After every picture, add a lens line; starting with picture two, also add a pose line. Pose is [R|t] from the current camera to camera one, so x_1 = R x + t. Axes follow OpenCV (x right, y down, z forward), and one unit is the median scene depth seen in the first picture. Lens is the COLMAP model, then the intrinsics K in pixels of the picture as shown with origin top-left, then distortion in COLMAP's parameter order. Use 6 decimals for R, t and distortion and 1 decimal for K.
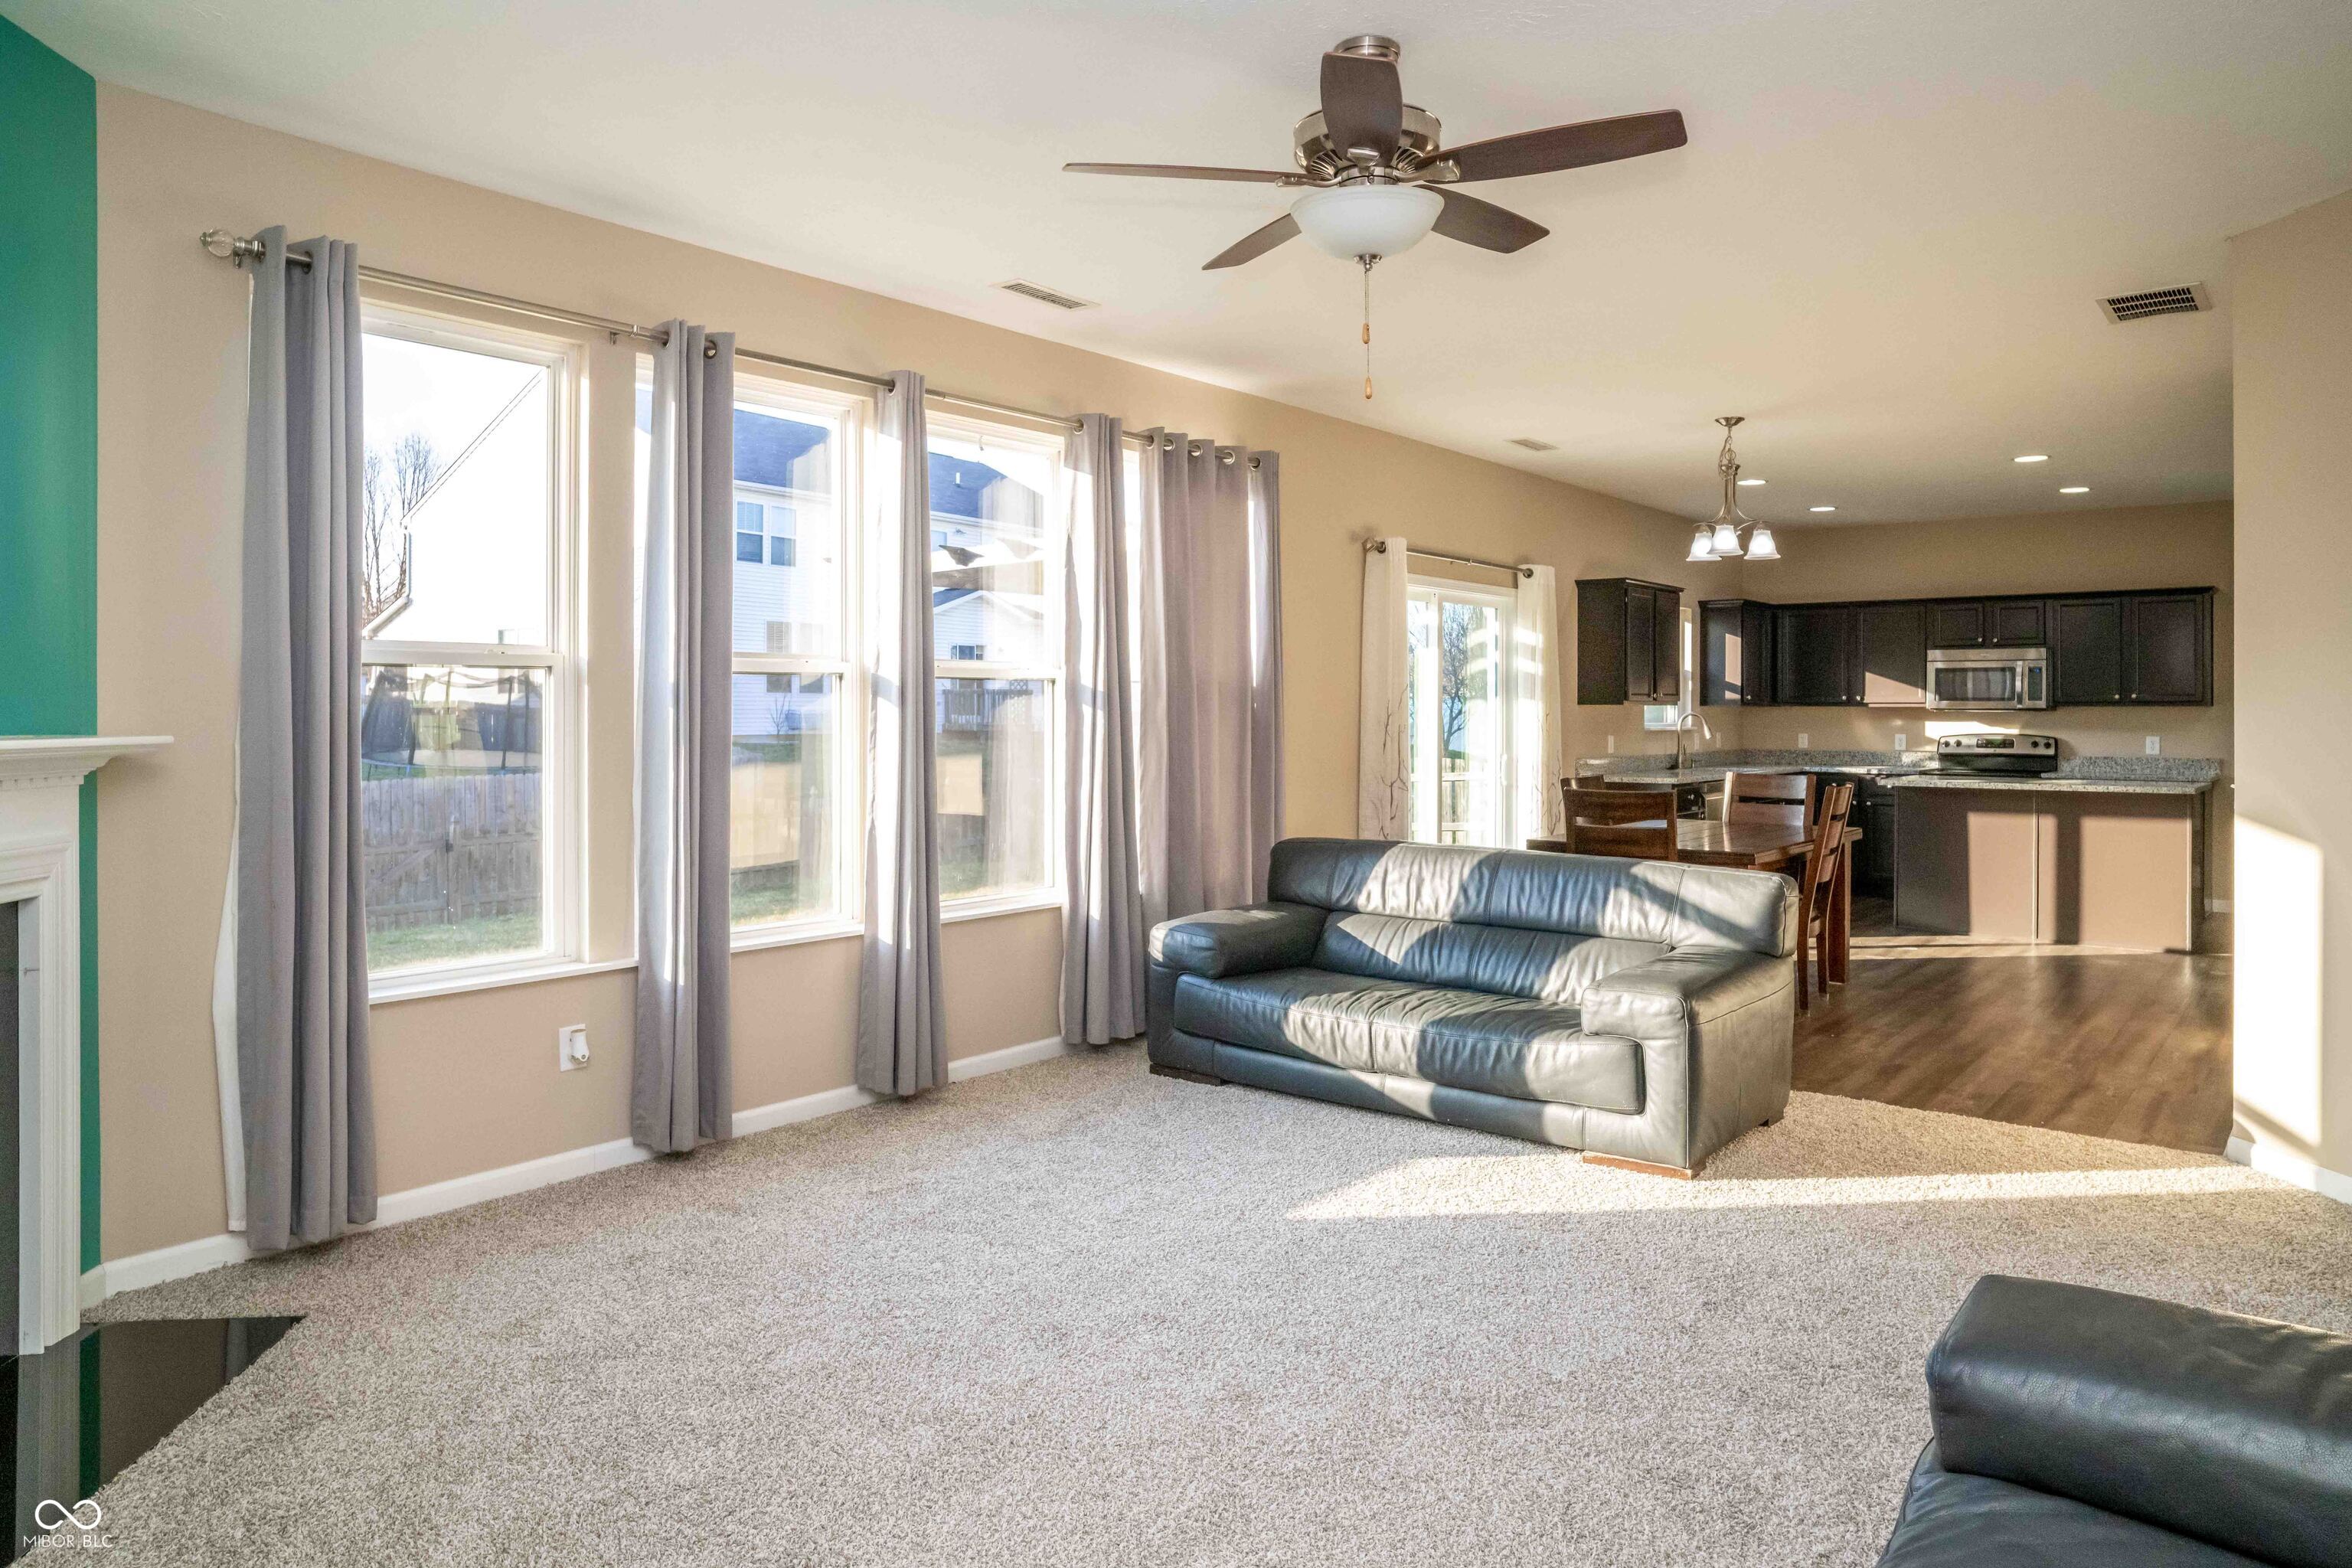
lens RADIAL K [[1479.8, 0, 1177.0], [0, 1479.8, 721.7], [0, 0, 1]] dist [-0.065775, 0.049114]
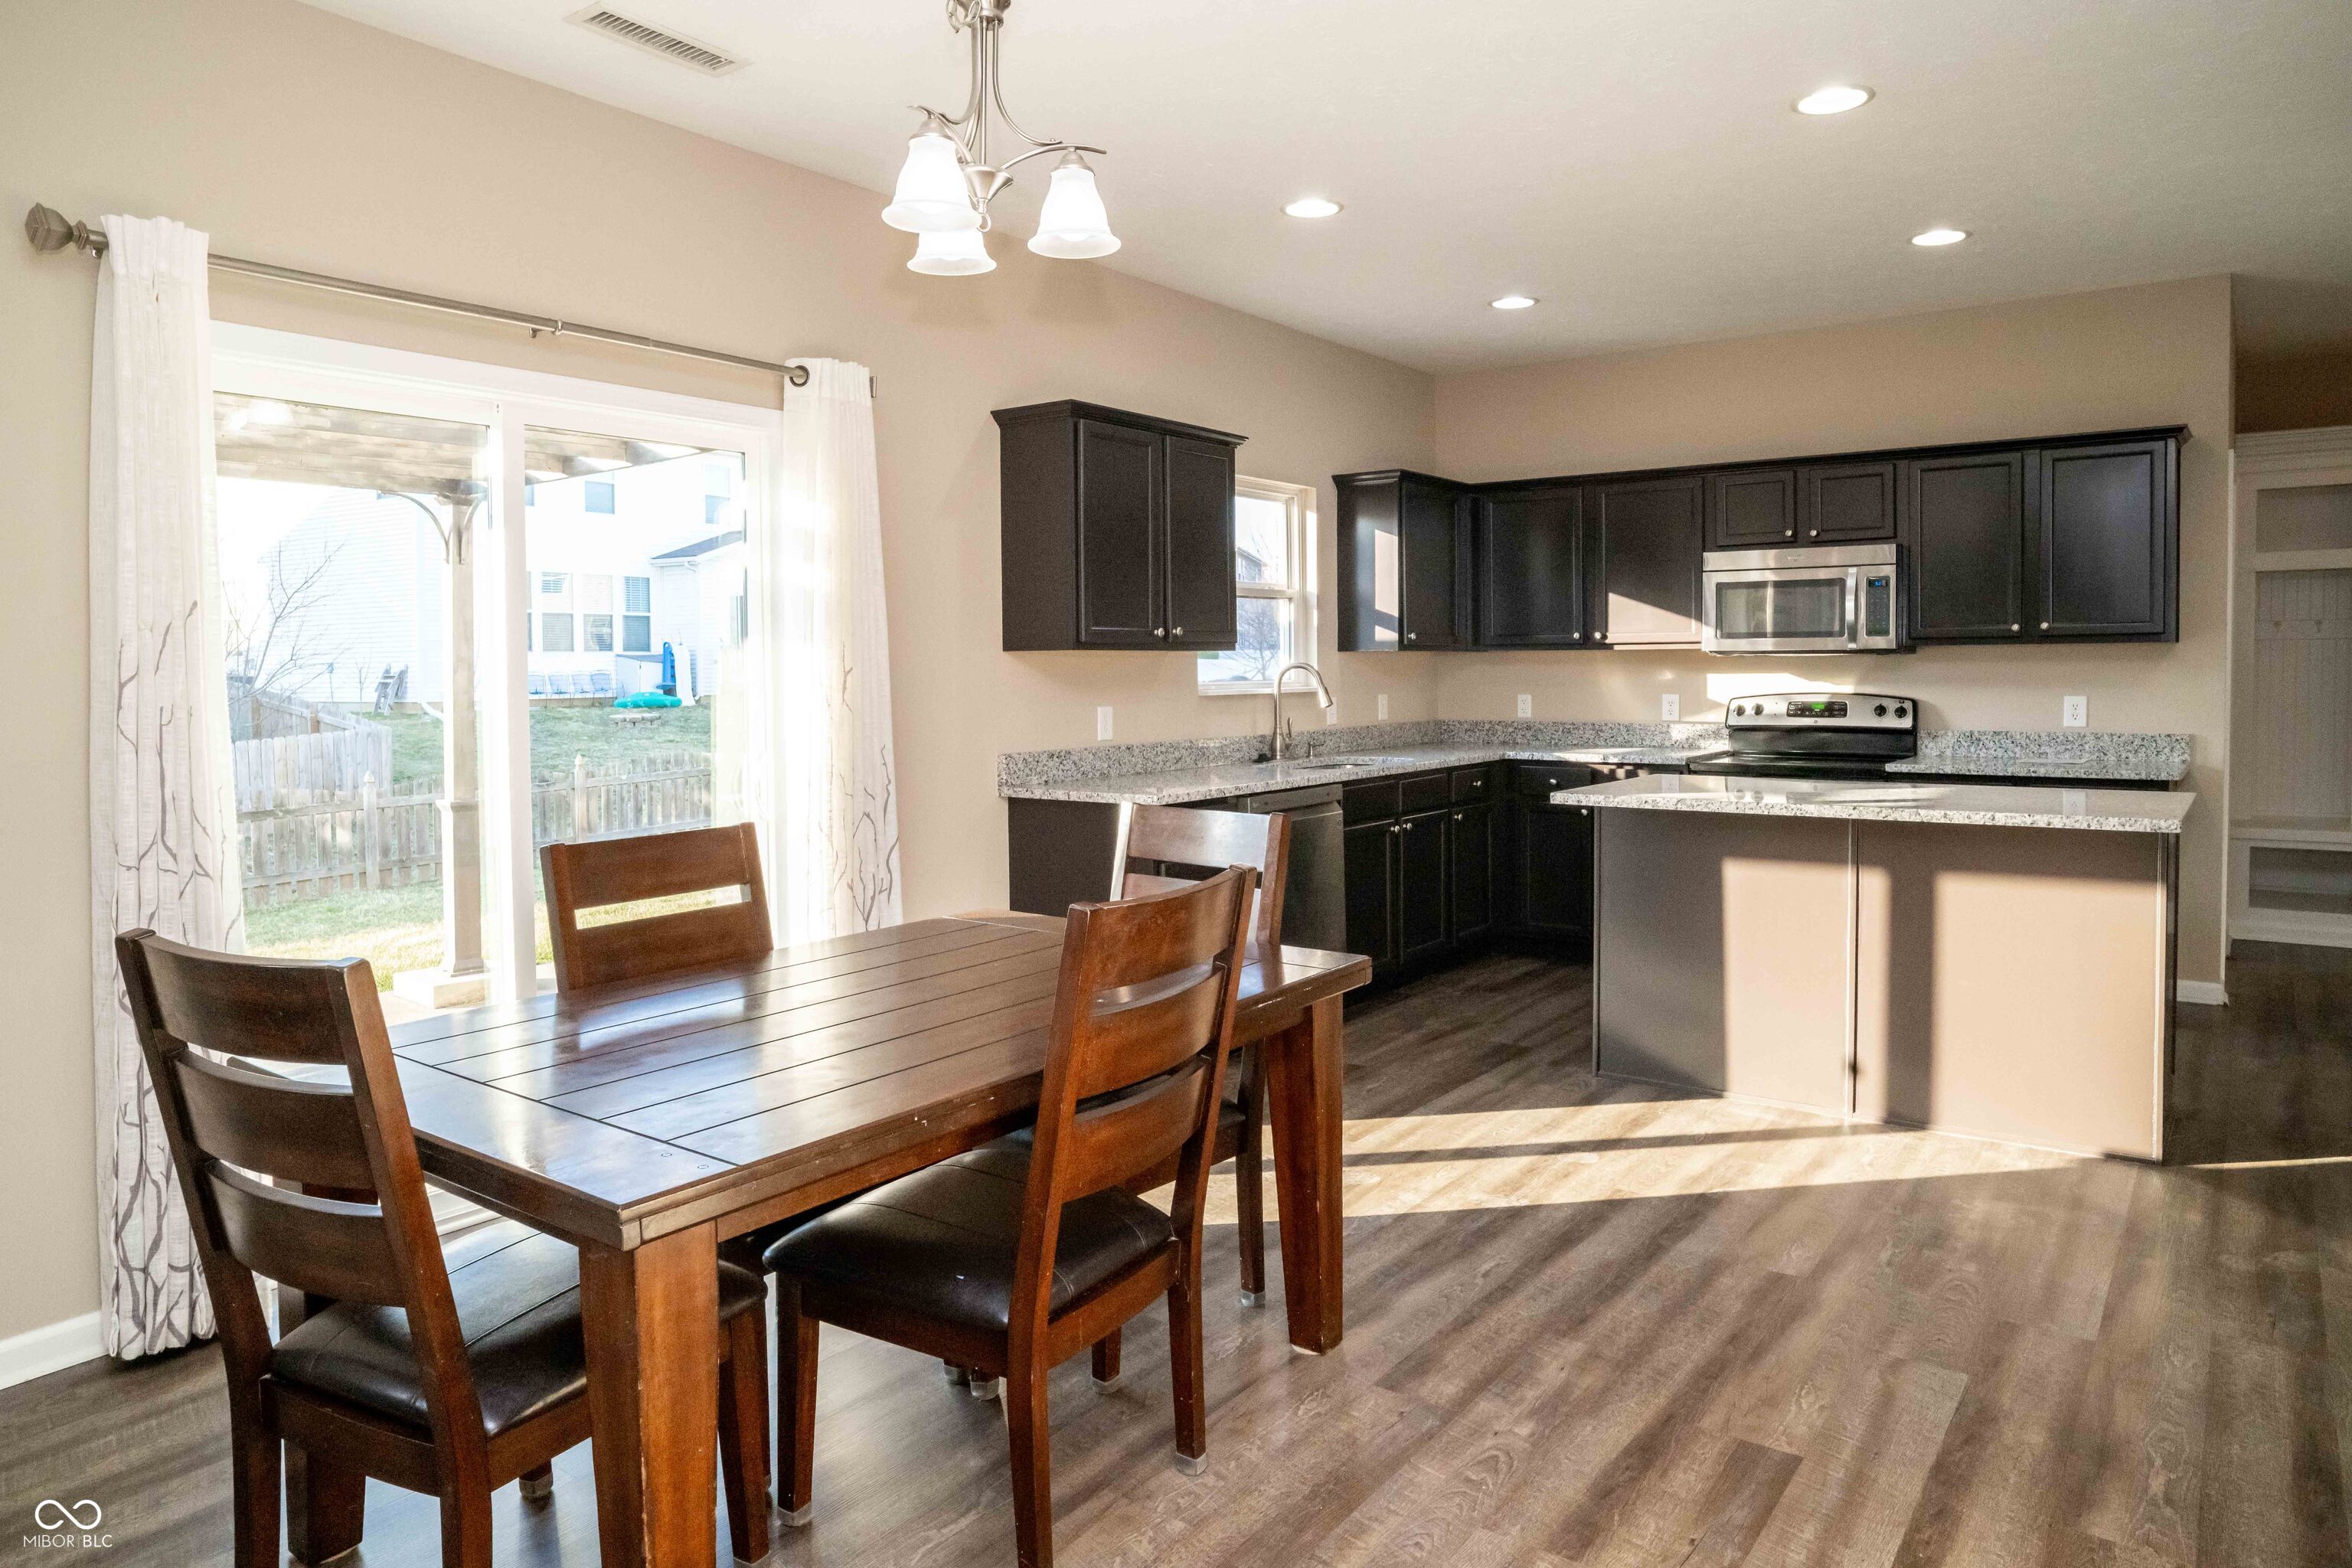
lens RADIAL K [[1479.8, 0, 1177.0], [0, 1479.8, 721.7], [0, 0, 1]] dist [-0.065775, 0.049114]
pose [[0.998657, -0.013750, 0.049950, 0.282650], [0.012152, 0.999409, 0.032151, -0.002464], [-0.050362, -0.031501, 0.998234, 0.434223]]
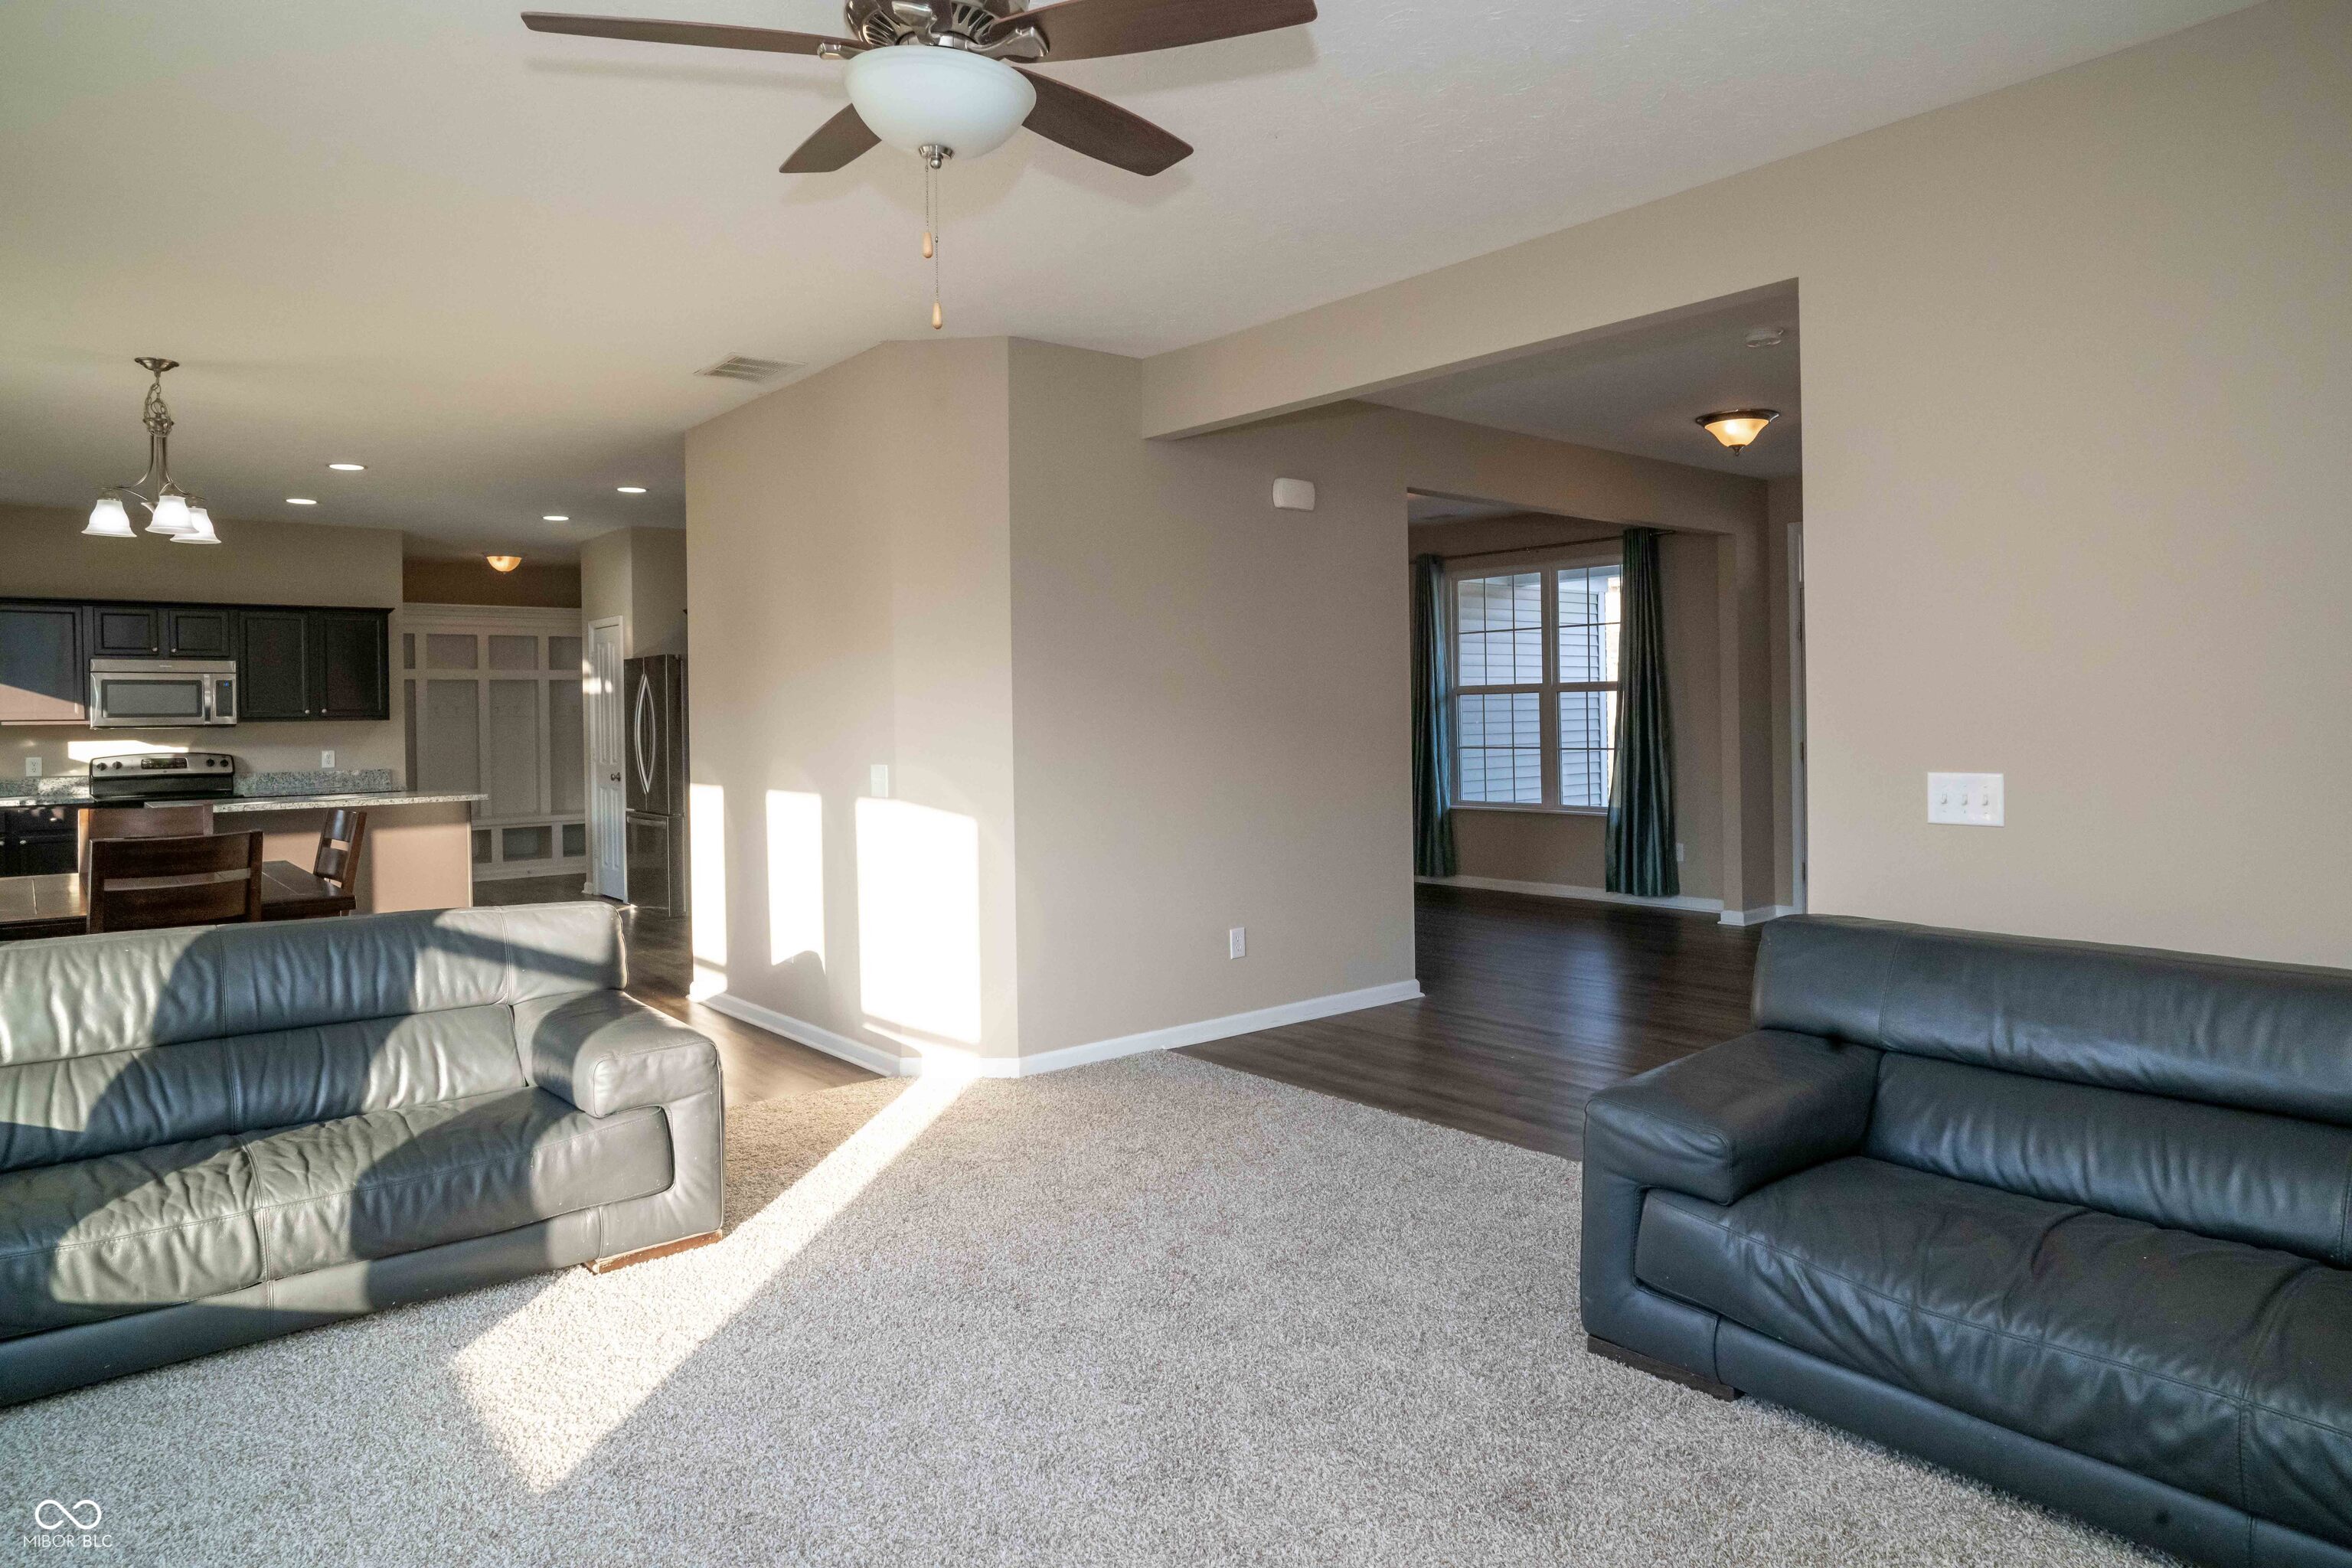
lens RADIAL K [[1433.0, 0, 1114.1], [0, 1433.0, 727.2], [0, 0, 1]] dist [-0.000306, 0.023727]
pose [[0.231629, -0.012747, 0.972721, -0.183133], [0.021062, 0.999745, 0.008086, -0.002764], [-0.972576, 0.018615, 0.231838, 0.221110]]
